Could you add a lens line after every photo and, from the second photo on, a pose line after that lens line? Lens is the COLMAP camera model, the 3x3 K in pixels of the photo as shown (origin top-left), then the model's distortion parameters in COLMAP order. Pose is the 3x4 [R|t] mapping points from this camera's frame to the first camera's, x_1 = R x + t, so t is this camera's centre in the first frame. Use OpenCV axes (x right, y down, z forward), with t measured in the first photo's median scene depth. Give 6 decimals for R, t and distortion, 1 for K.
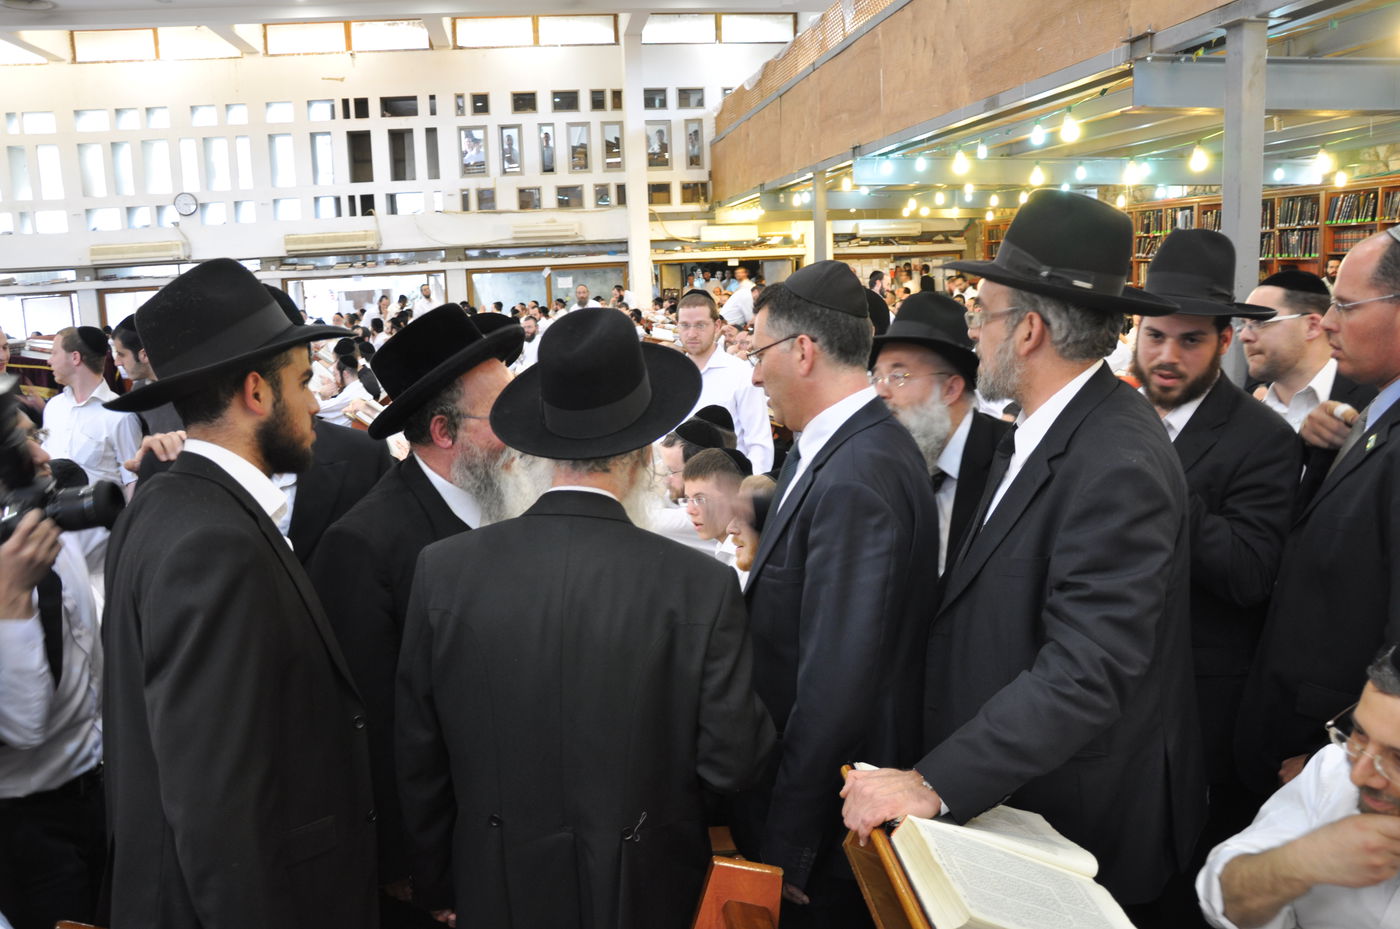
lens RADIAL K [[1093.6, 0, 700.0], [0, 1093.6, 464.5], [0, 0, 1]] dist [-0.165693, 0.124037]
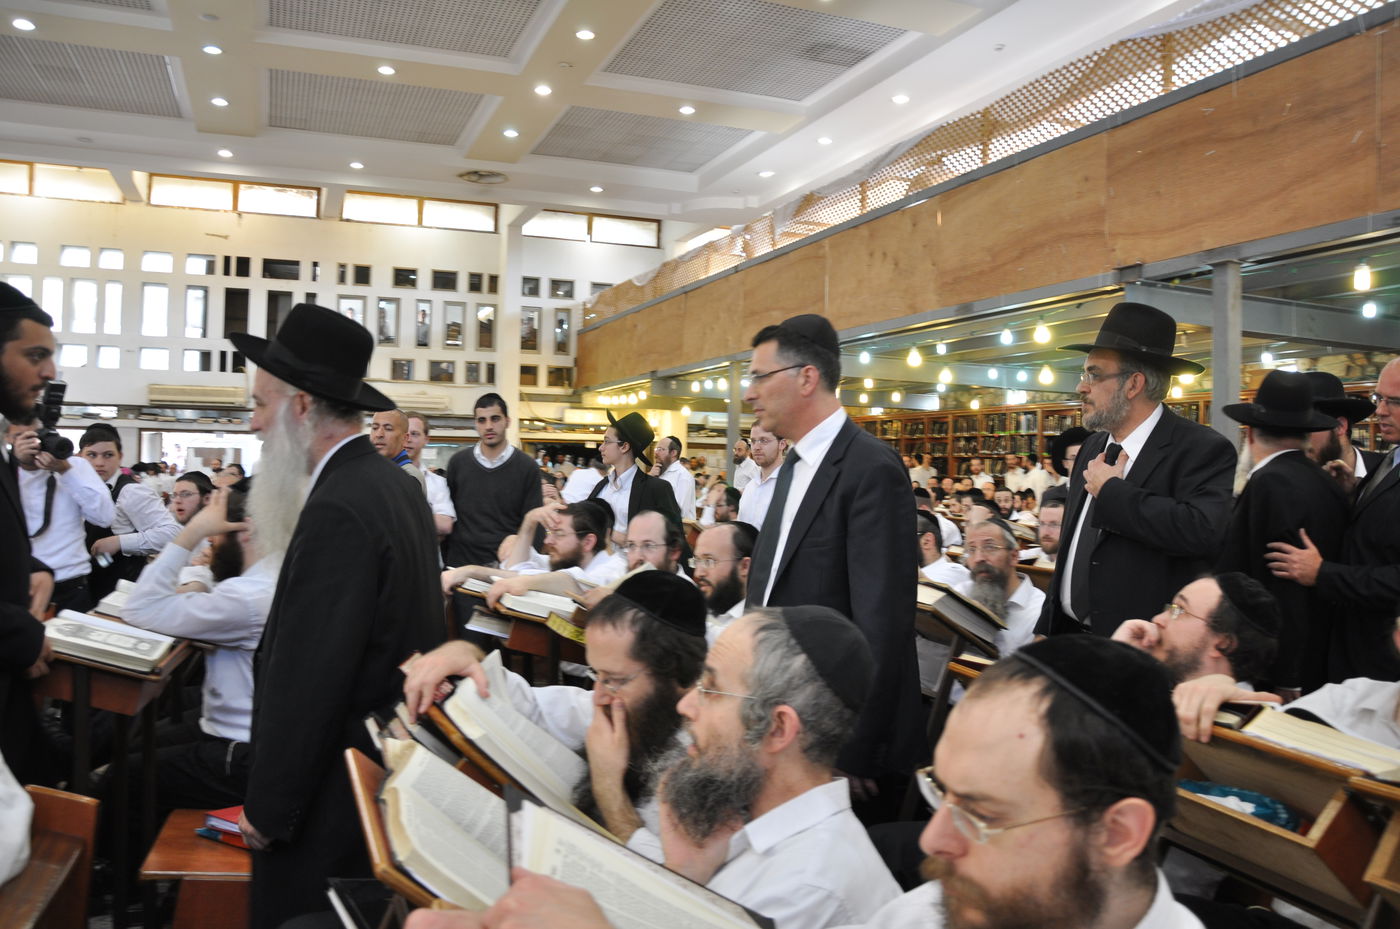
lens RADIAL K [[1093.6, 0, 700.0], [0, 1093.6, 464.5], [0, 0, 1]] dist [-0.165693, 0.124037]
pose [[0.969779, 0.057633, 0.237081, -0.169618], [-0.013222, 0.982687, -0.184803, 0.038671], [-0.243627, 0.176083, 0.953751, -0.044027]]
